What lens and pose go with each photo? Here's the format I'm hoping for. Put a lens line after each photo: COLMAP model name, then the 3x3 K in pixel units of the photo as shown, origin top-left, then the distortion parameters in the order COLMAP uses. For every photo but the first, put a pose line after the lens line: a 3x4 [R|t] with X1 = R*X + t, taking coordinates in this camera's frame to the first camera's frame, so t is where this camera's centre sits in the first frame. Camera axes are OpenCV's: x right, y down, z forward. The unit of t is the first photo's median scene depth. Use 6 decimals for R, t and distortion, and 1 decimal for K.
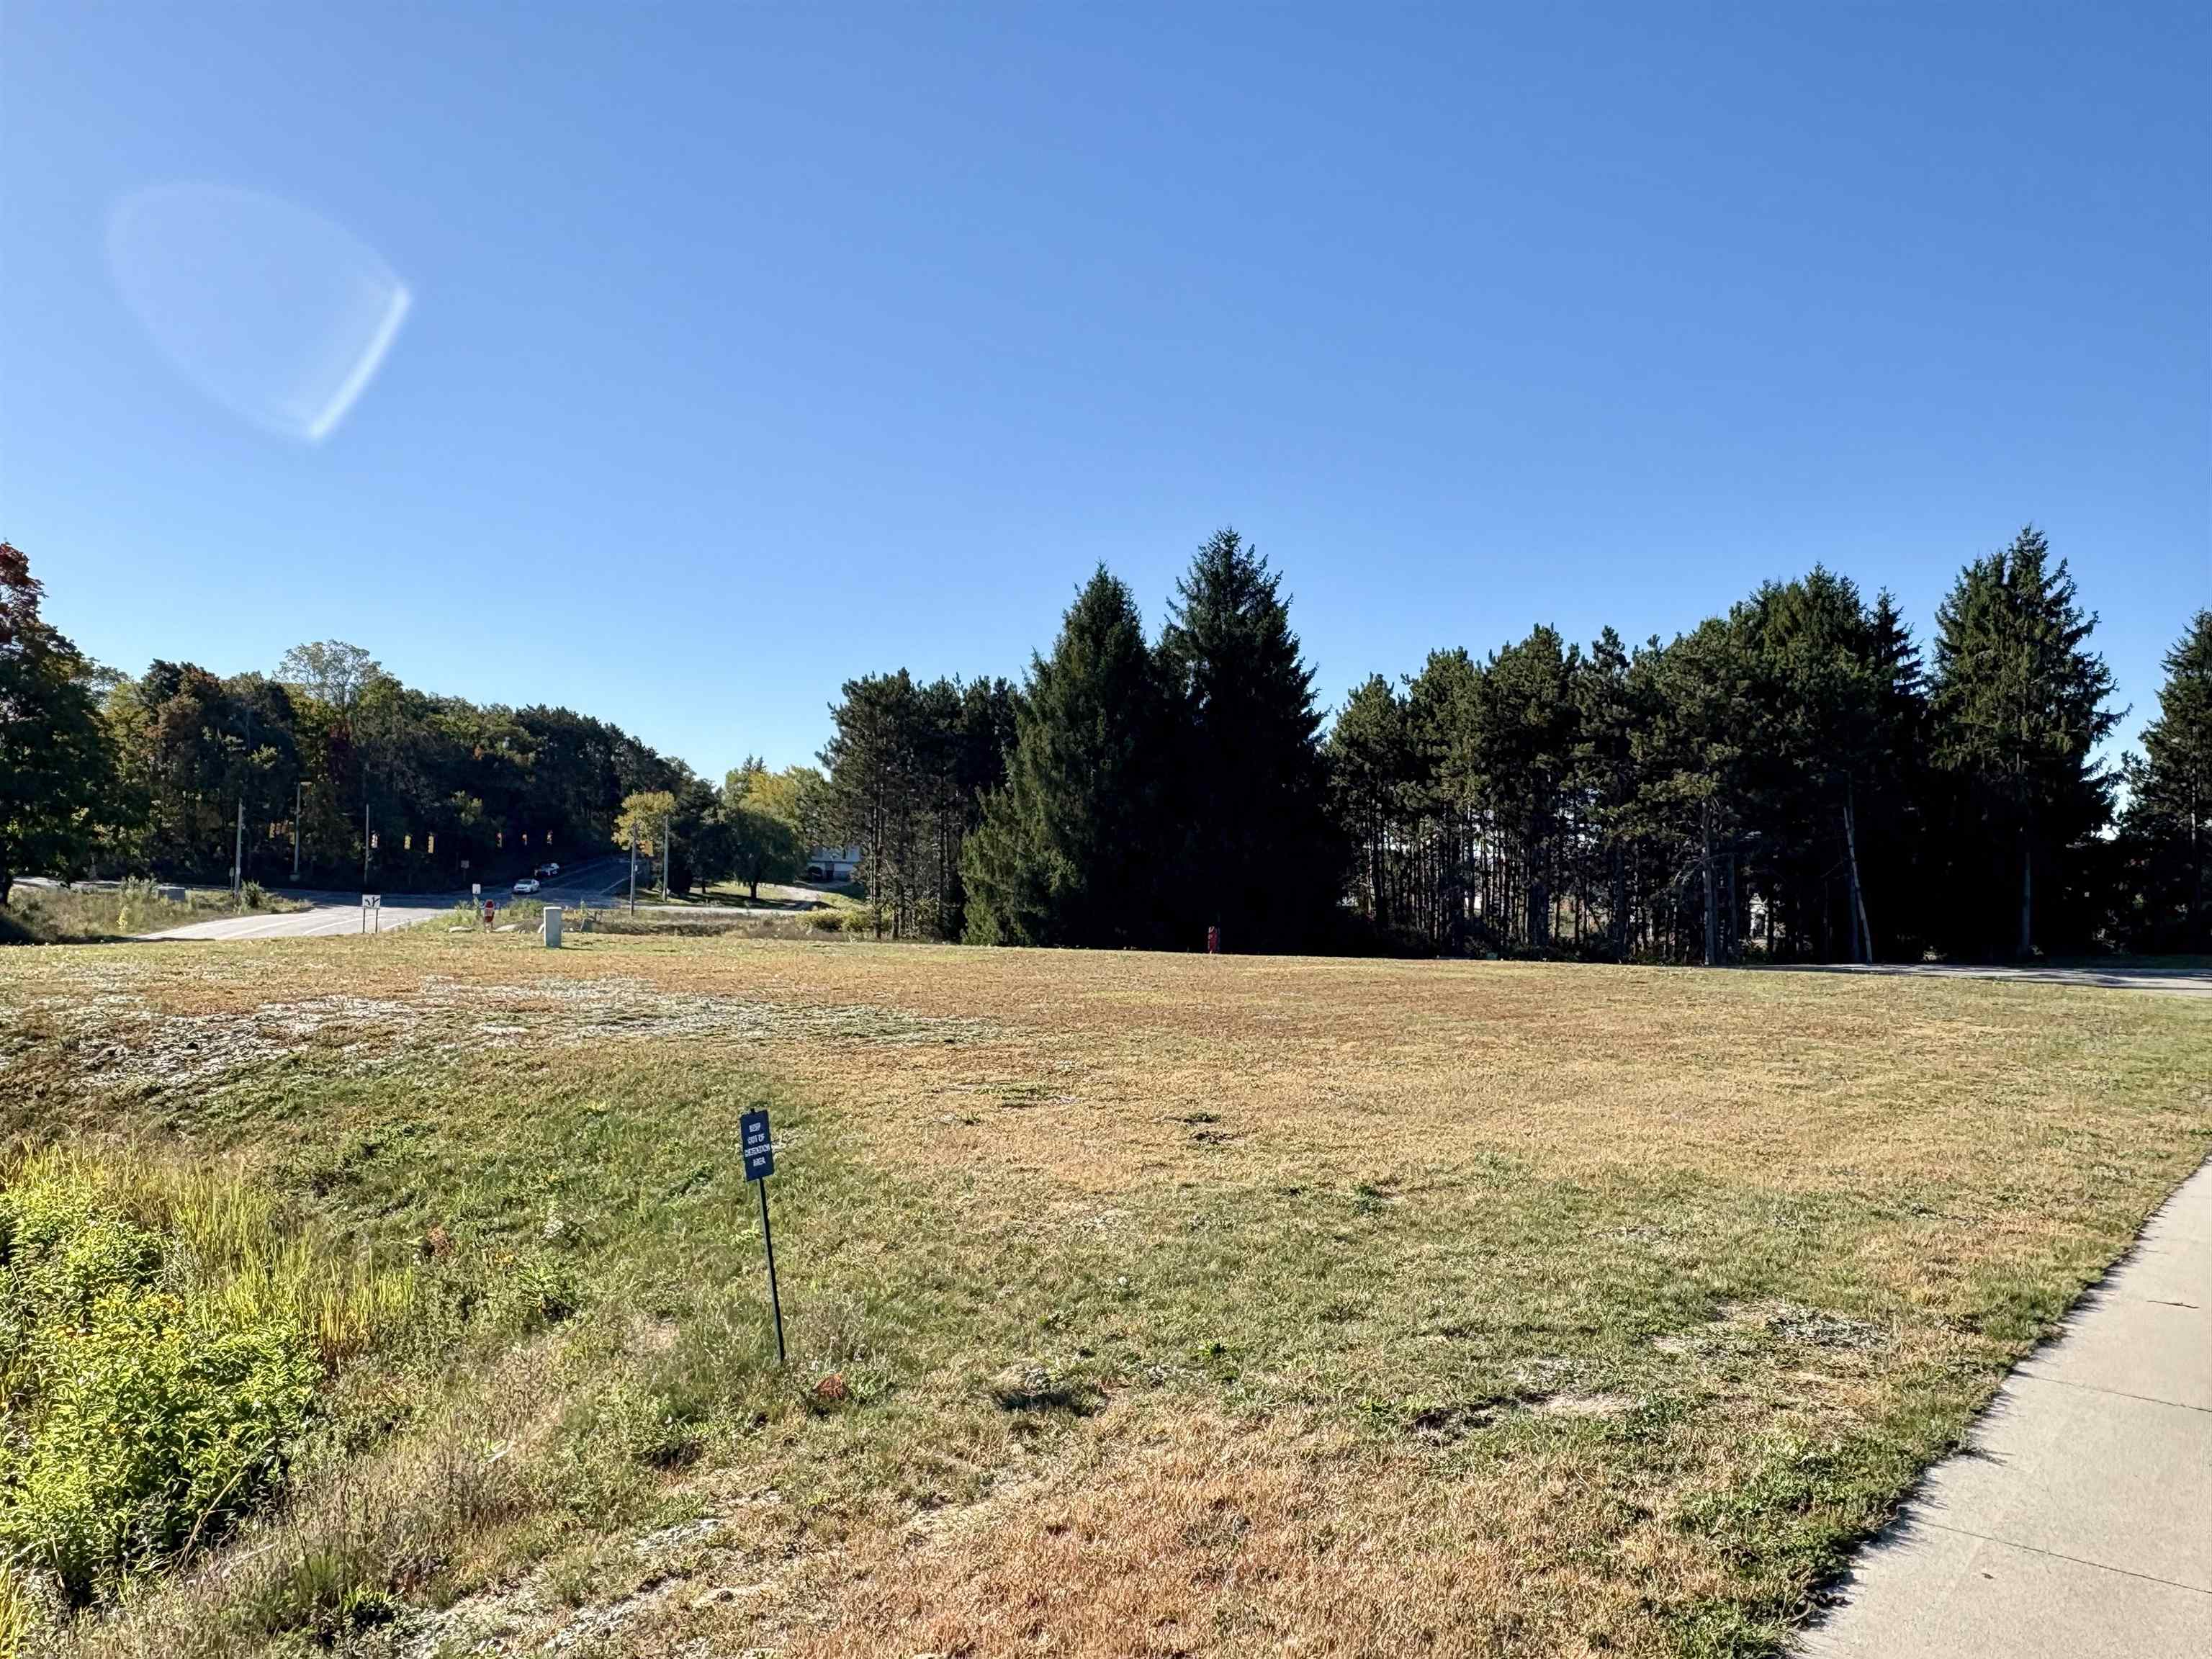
lens RADIAL K [[1676.8, 0, 1101.3], [0, 1676.8, 833.6], [0, 0, 1]] dist [-0.005182, -0.001369]
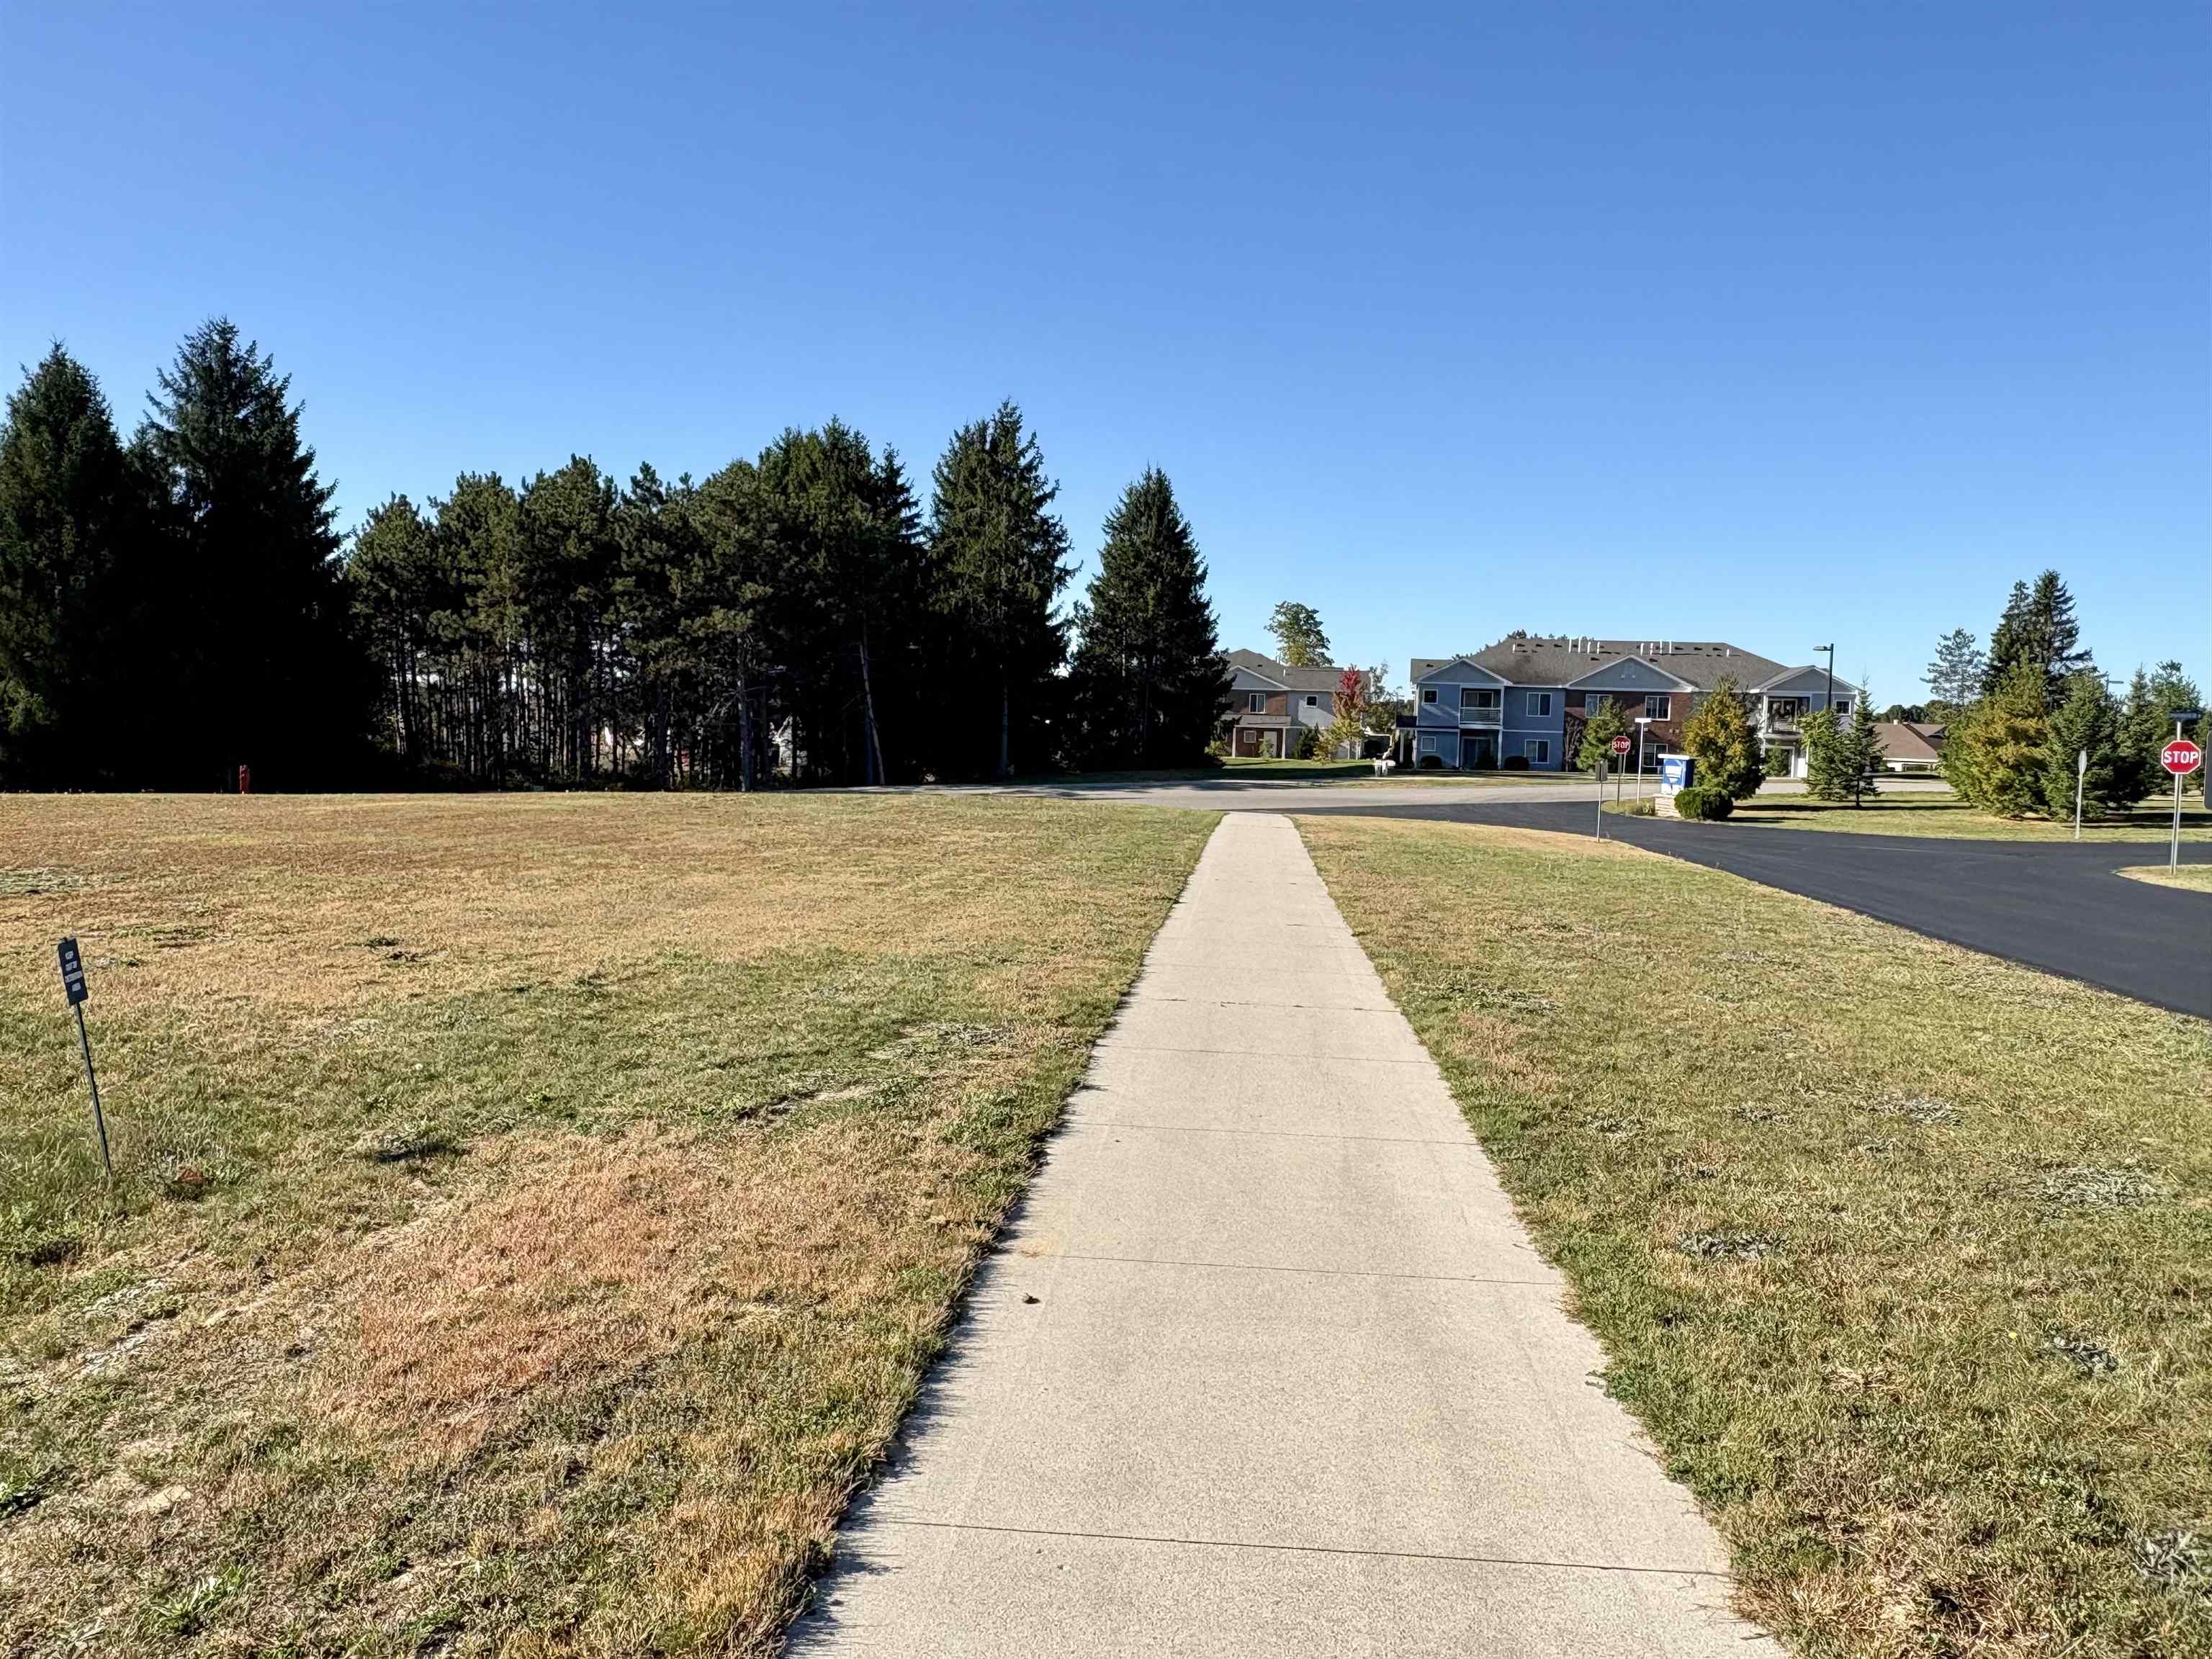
lens RADIAL K [[1676.8, 0, 1098.7], [0, 1676.8, 832.1], [0, 0, 1]] dist [-0.005182, -0.001369]
pose [[0.842902, -0.043298, 0.536322, -0.019308], [-0.010098, 0.995309, 0.096224, -0.000690], [-0.537972, -0.086523, 0.838511, -0.018471]]
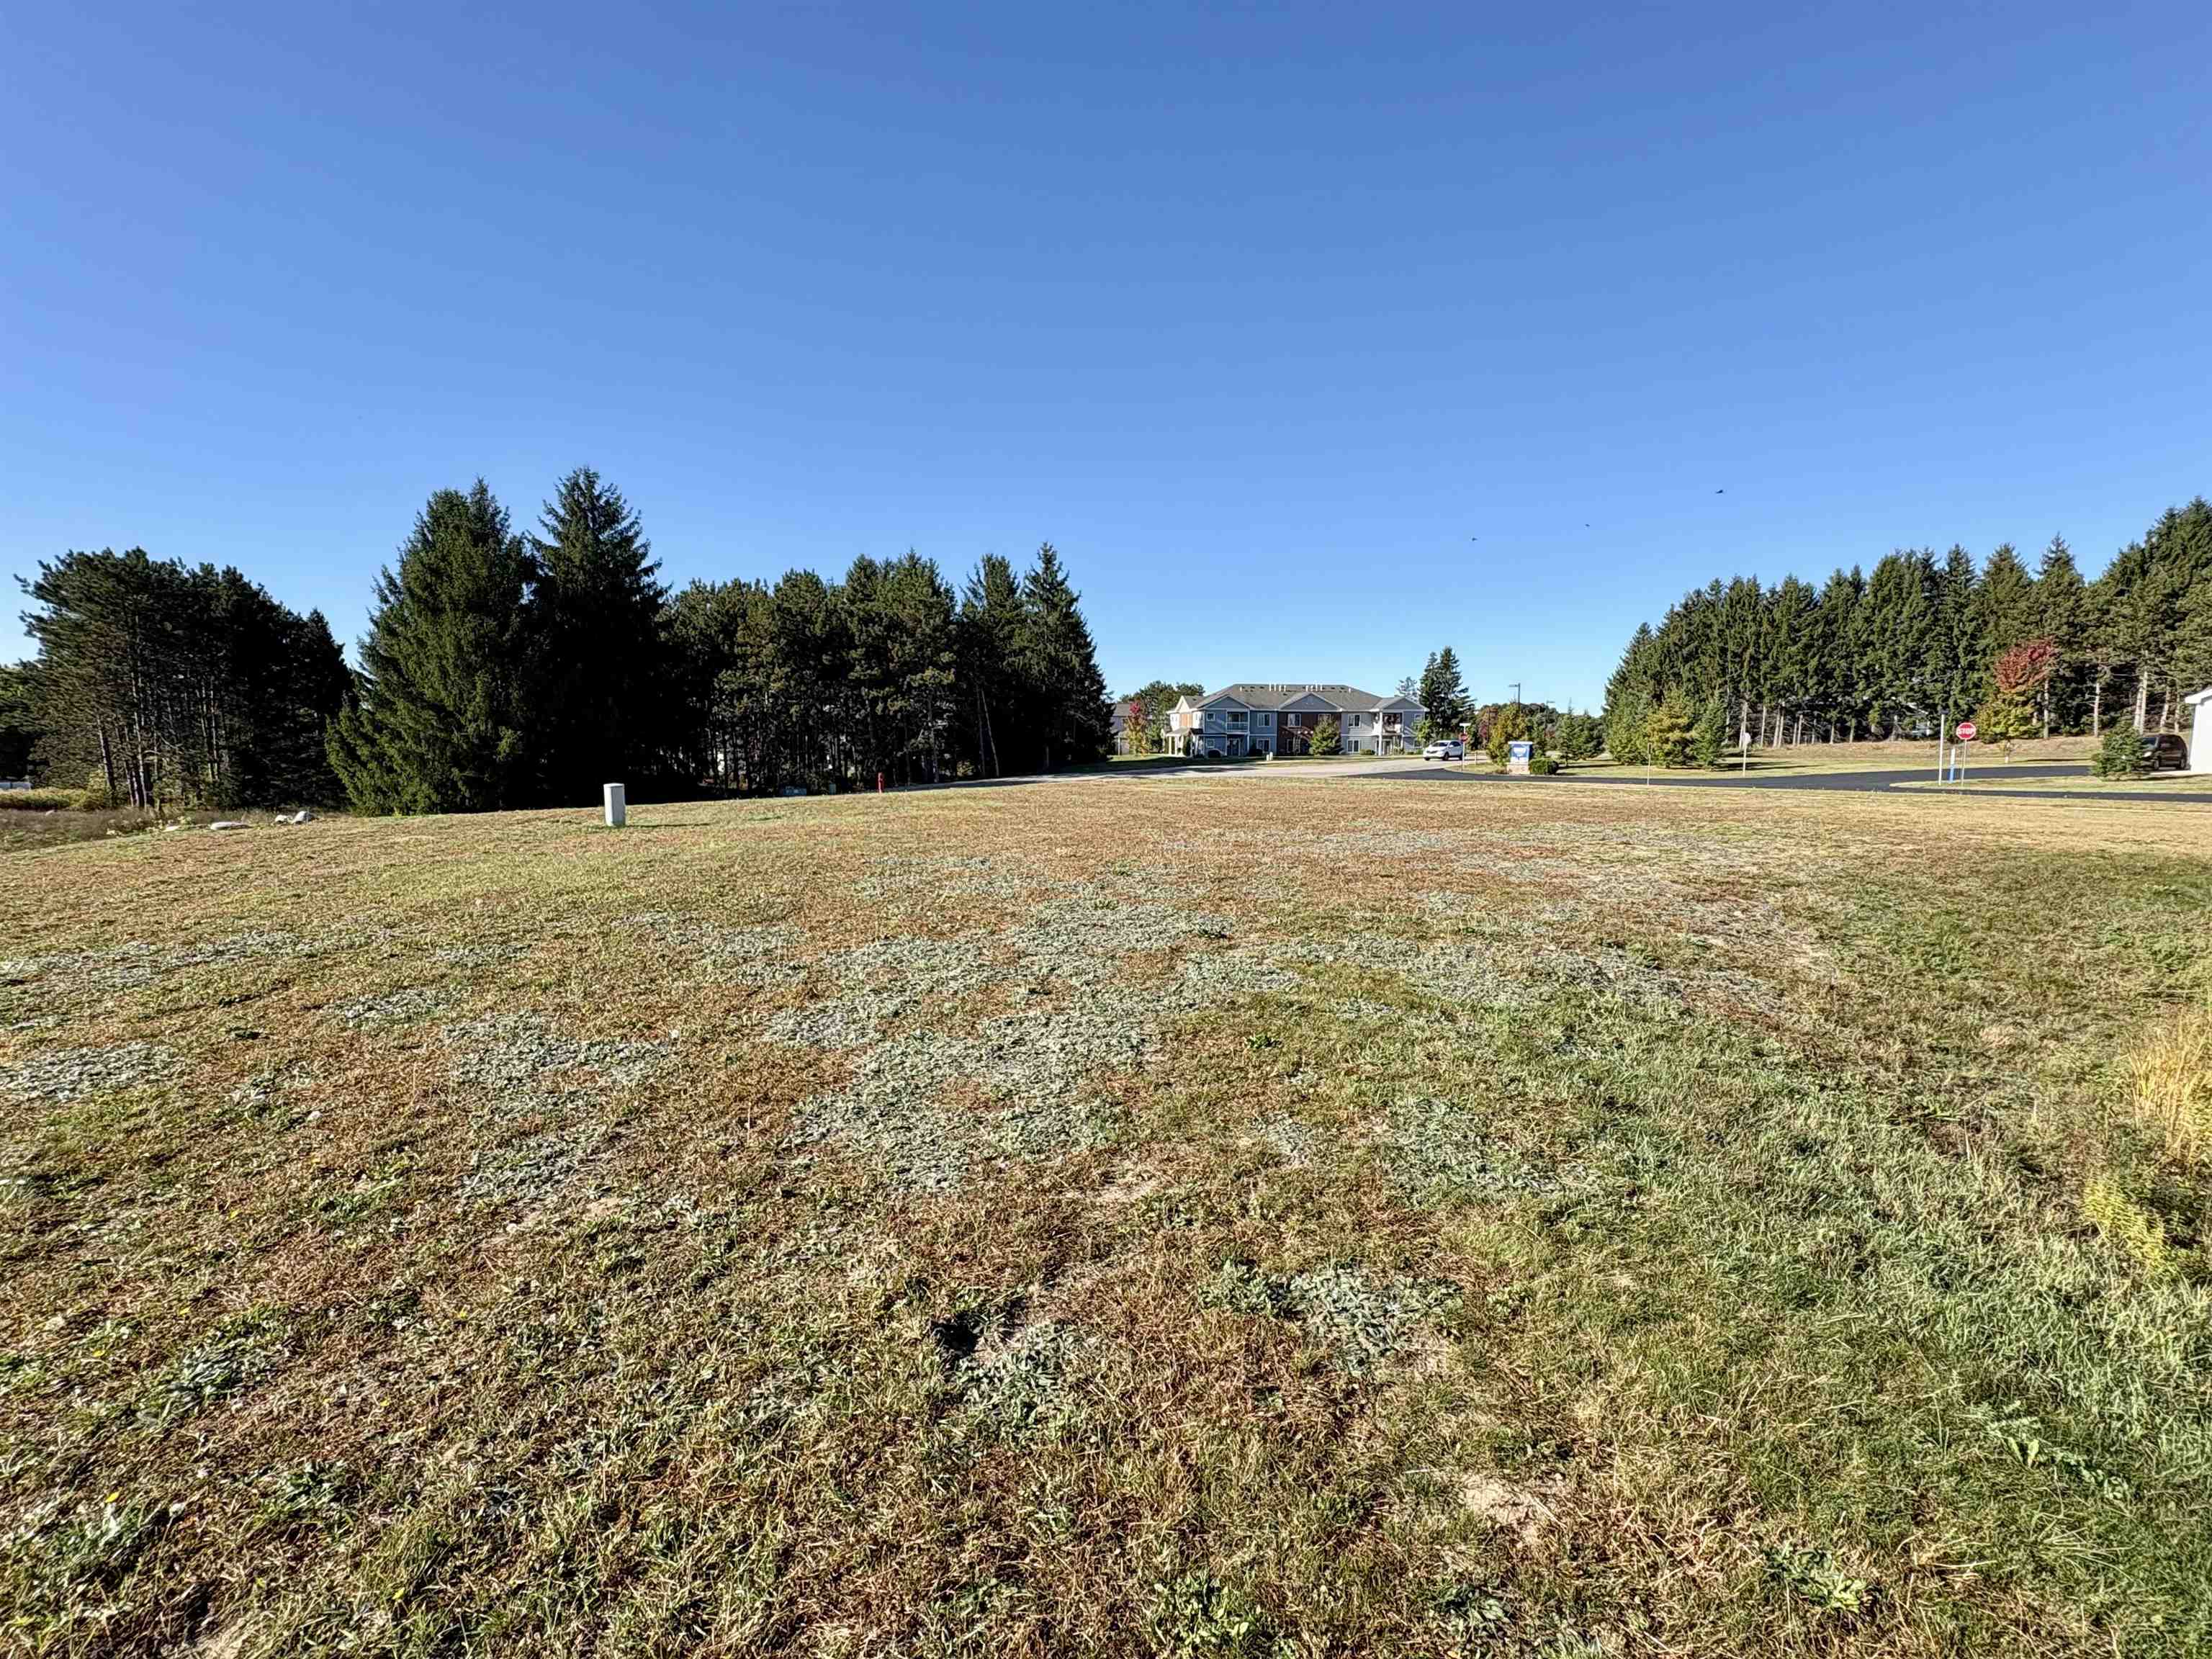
lens RADIAL K [[966.8, 0, 1106.1], [0, 966.8, 812.3], [0, 0, 1]] dist [0.000238, -0.000241]
pose [[0.642020, -0.088482, 0.761565, -0.240800], [0.007338, 0.993982, 0.109299, 0.001200], [-0.766653, -0.064583, 0.638805, 0.201382]]
